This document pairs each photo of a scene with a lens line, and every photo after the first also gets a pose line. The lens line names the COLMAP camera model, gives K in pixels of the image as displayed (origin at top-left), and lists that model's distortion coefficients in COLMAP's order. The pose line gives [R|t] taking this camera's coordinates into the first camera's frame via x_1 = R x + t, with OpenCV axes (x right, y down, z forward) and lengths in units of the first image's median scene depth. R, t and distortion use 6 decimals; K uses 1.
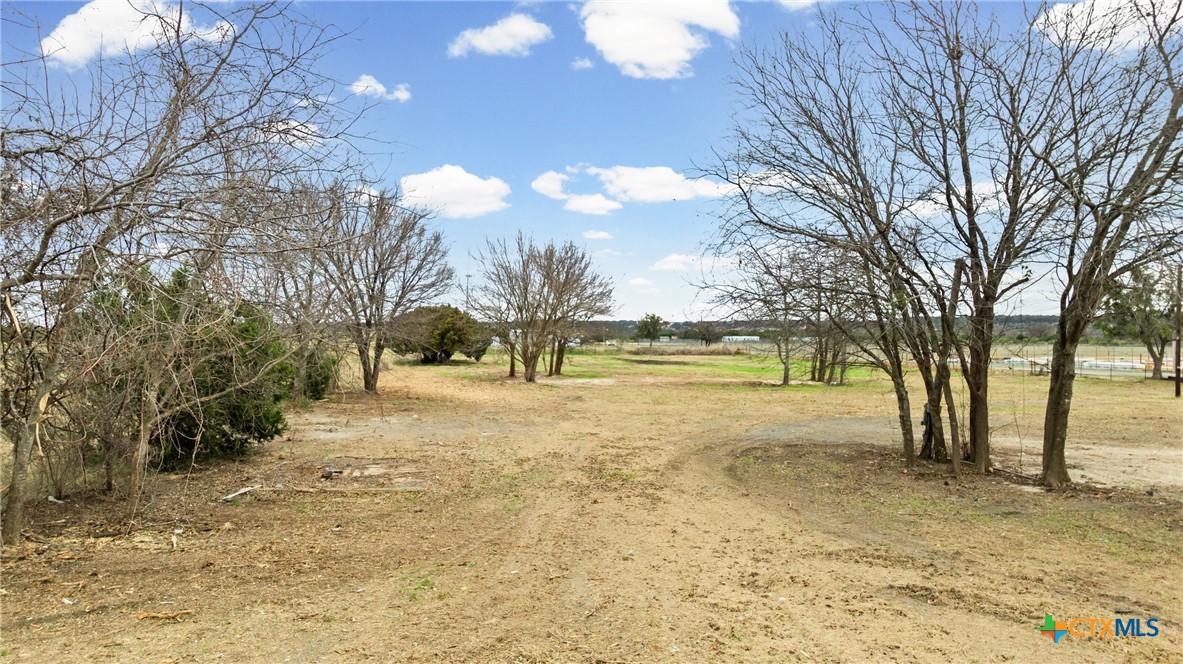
lens RADIAL K [[849.5, 0, 591.5], [0, 849.5, 332.0], [0, 0, 1]] dist [-0.018242, 0.004103]
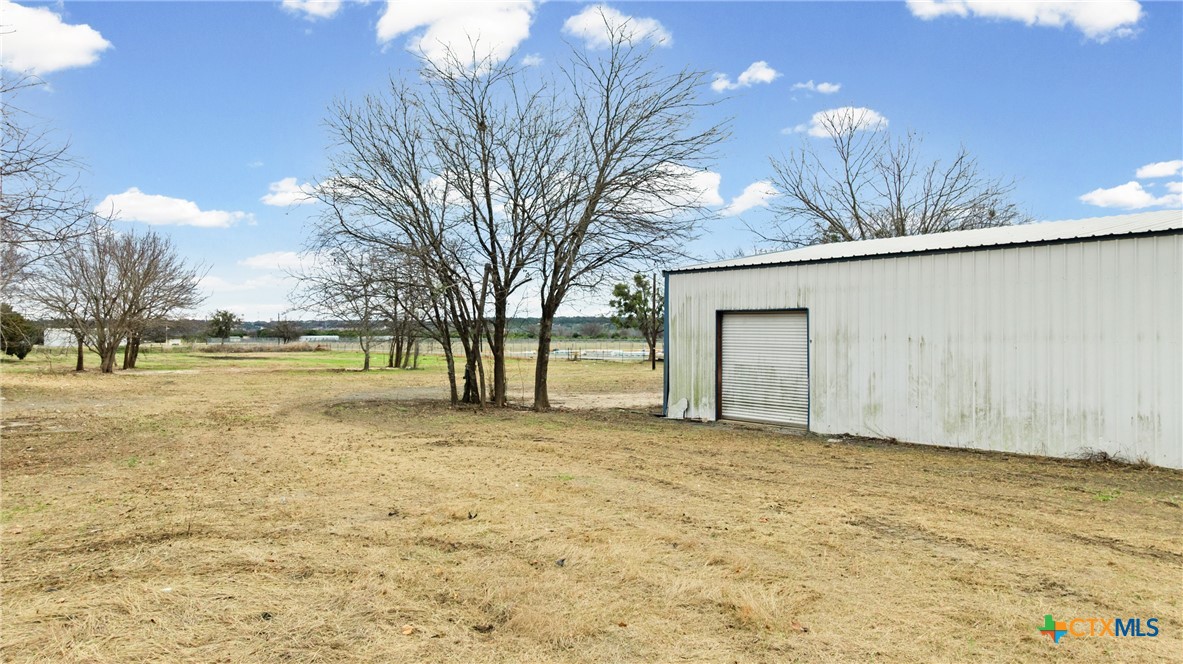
lens RADIAL K [[849.5, 0, 591.5], [0, 849.5, 332.0], [0, 0, 1]] dist [-0.018242, 0.004103]
pose [[0.884543, -0.001166, 0.466457, -0.044732], [0.001197, 0.999999, 0.000229, 0.015664], [-0.466457, 0.000356, 0.884544, -0.189543]]
